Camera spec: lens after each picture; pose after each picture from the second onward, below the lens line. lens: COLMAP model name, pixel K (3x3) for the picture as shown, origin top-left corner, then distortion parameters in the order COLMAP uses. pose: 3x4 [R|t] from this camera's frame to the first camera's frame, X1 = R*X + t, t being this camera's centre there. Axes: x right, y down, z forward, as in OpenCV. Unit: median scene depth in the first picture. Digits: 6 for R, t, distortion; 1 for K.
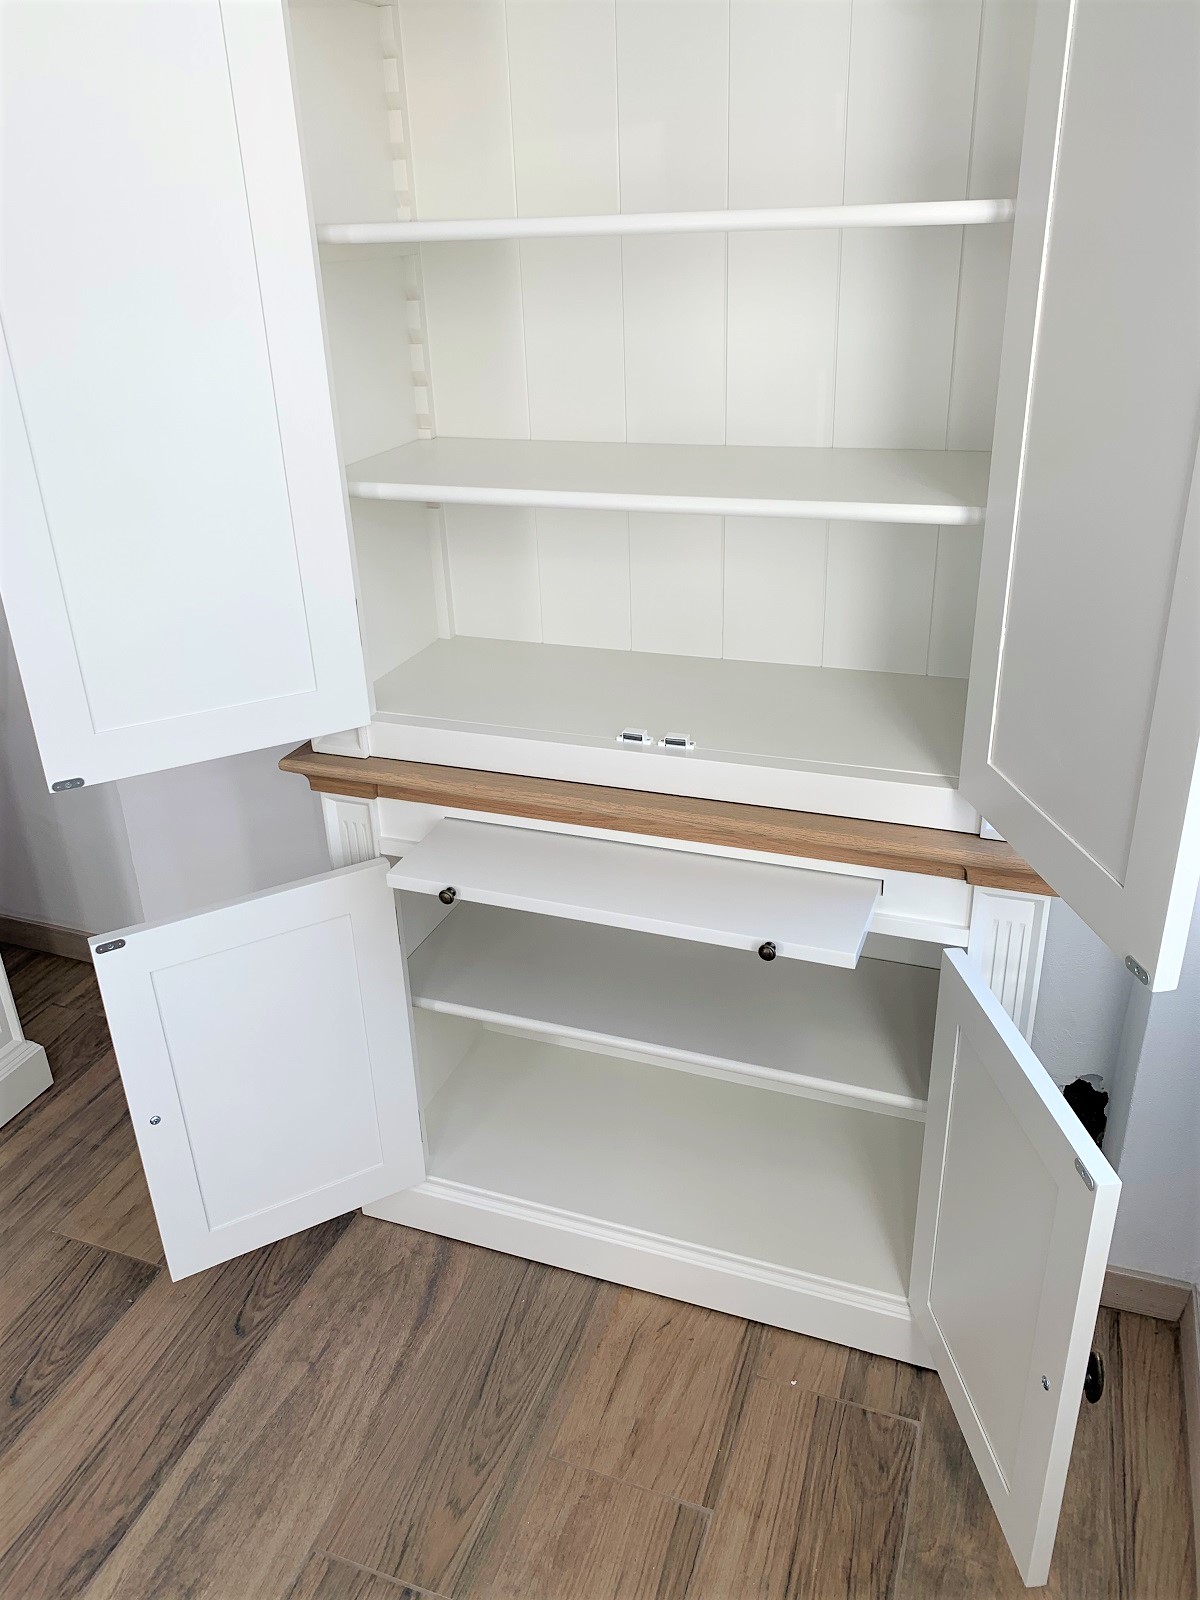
lens RADIAL K [[1202.4, 0, 597.6], [0, 1202.4, 773.8], [0, 0, 1]] dist [0.000782, -0.001704]
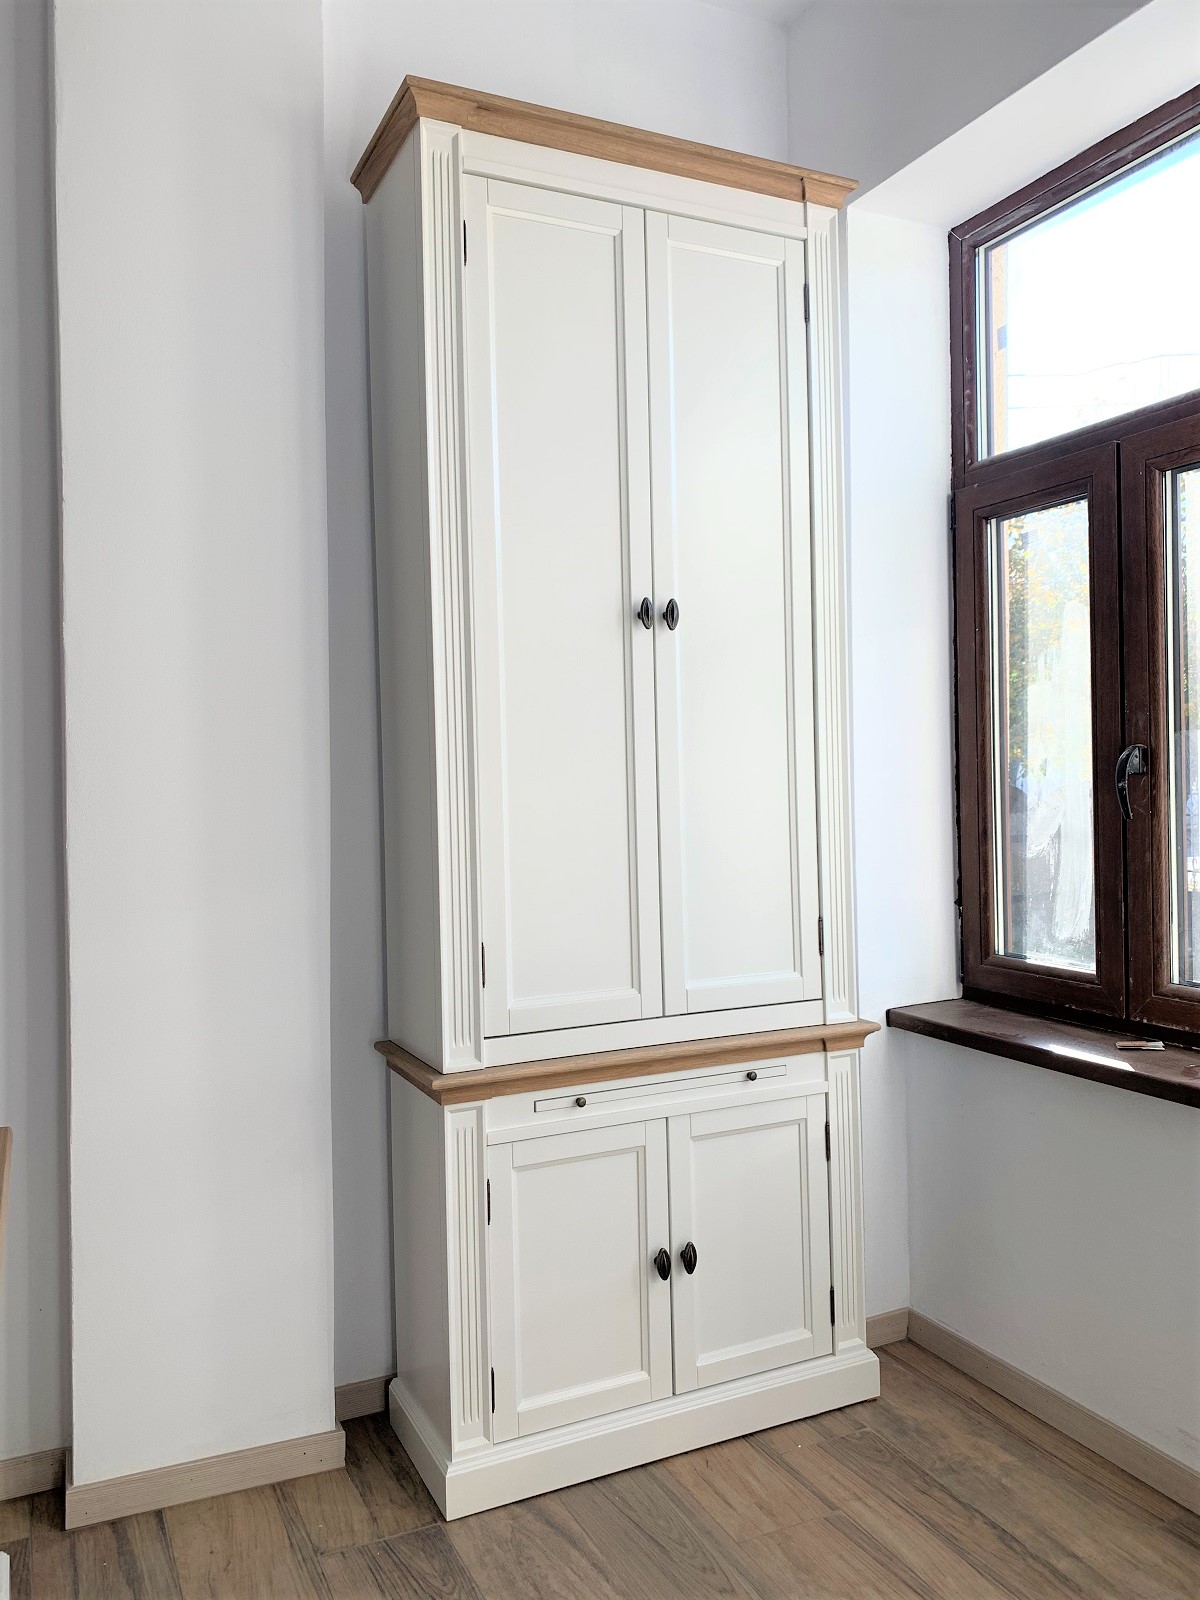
lens RADIAL K [[1226.8, 0, 596.2], [0, 1226.8, 787.1], [0, 0, 1]] dist [0.013616, -0.003092]
pose [[0.699067, 0.014585, 0.714908, -1.078075], [0.295860, 0.904298, -0.307753, 0.162412], [-0.650978, 0.426652, 0.627849, -0.128343]]
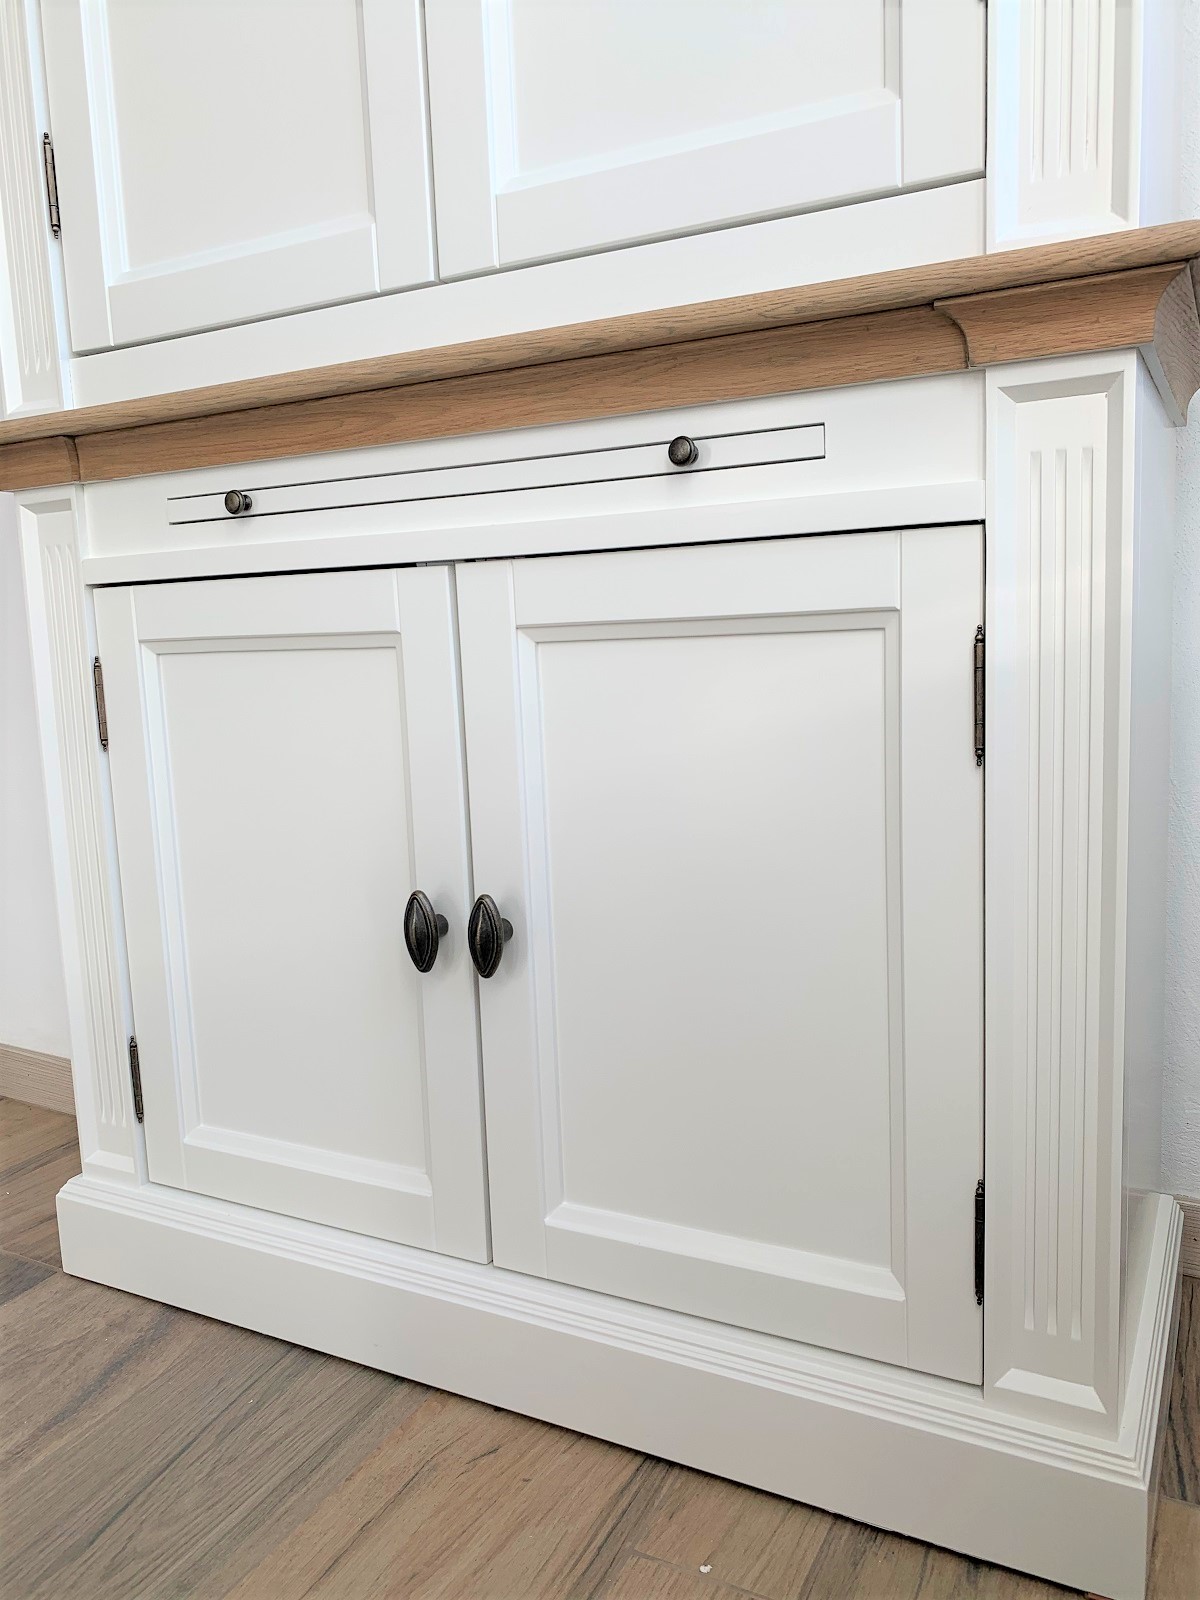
lens RADIAL K [[1226.8, 0, 596.2], [0, 1226.8, 787.1], [0, 0, 1]] dist [0.013616, -0.003092]
pose [[0.991214, 0.010172, -0.131876, 0.177284], [-0.047230, 0.958528, -0.281058, 0.338570], [0.123548, 0.284817, 0.950587, 0.424951]]
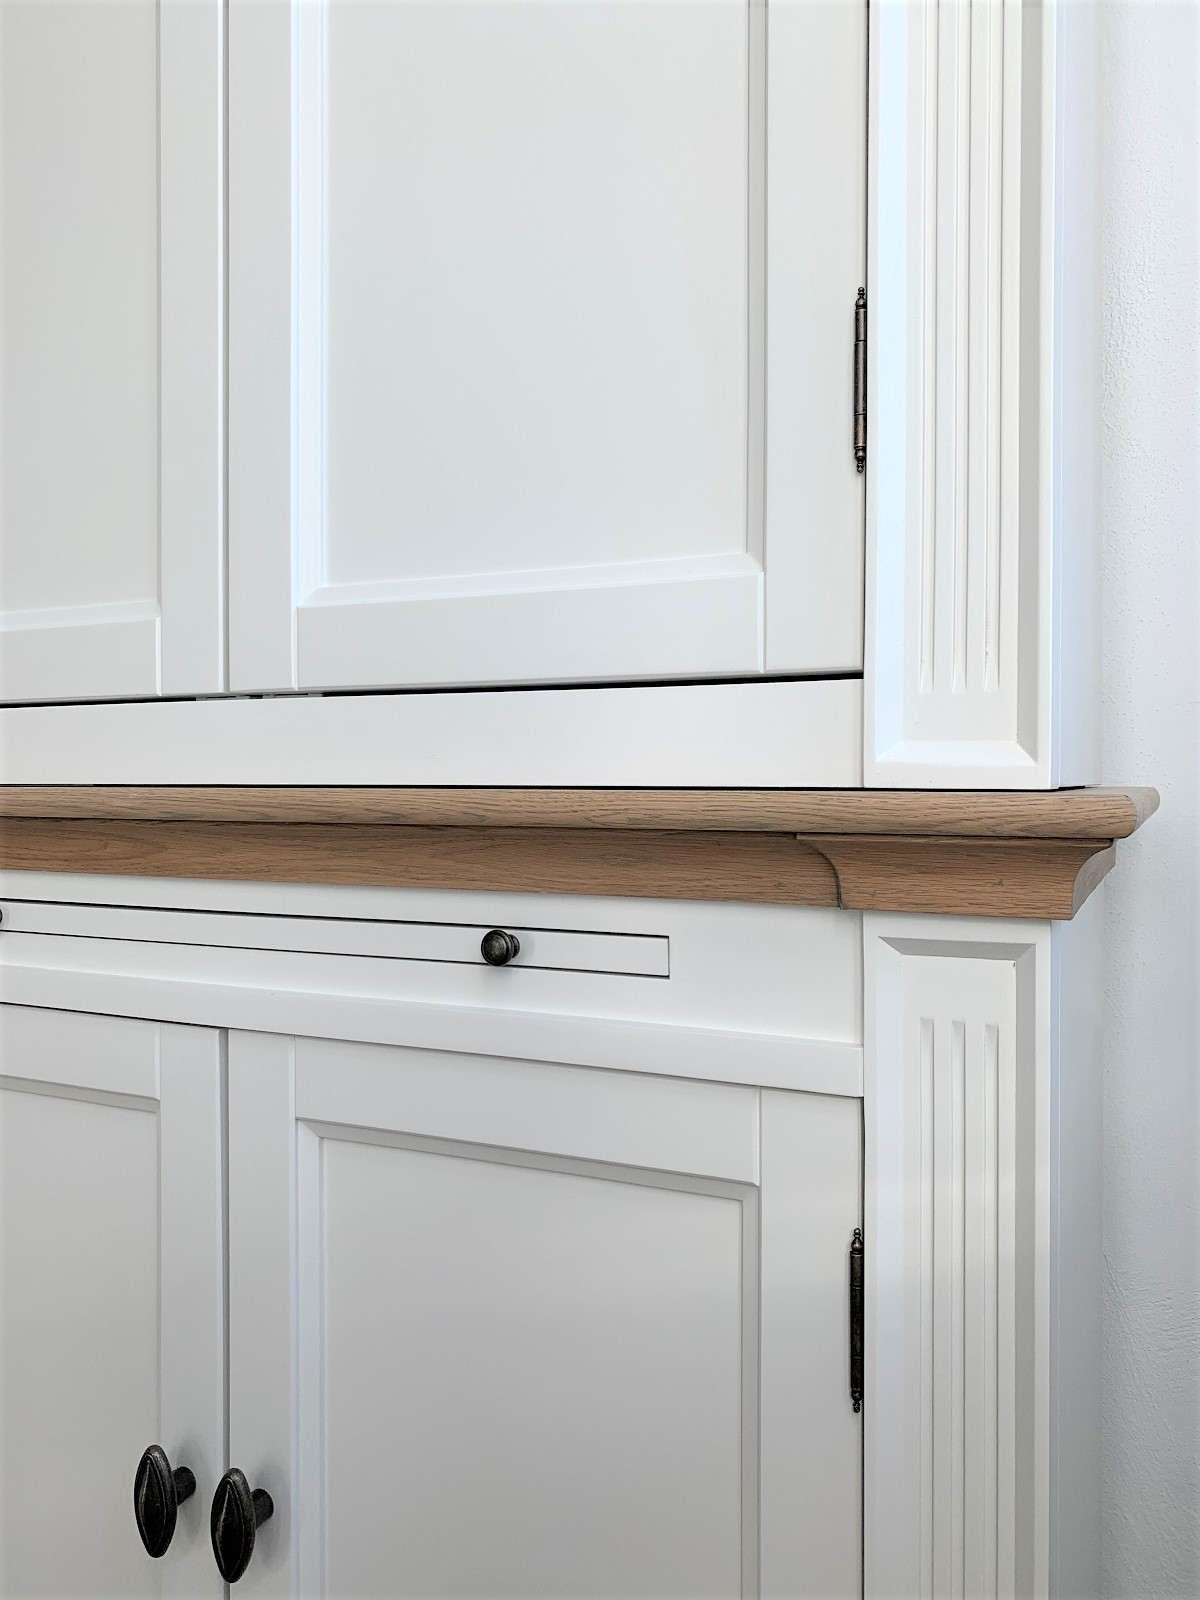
lens RADIAL K [[1228.4, 0, 577.8], [0, 1228.4, 802.0], [0, 0, 1]] dist [0.138297, -0.354597]
pose [[0.994959, 0.034312, -0.094227, 0.206303], [-0.069271, 0.914594, -0.398397, 0.186832], [0.072509, 0.402916, 0.912360, 0.476899]]
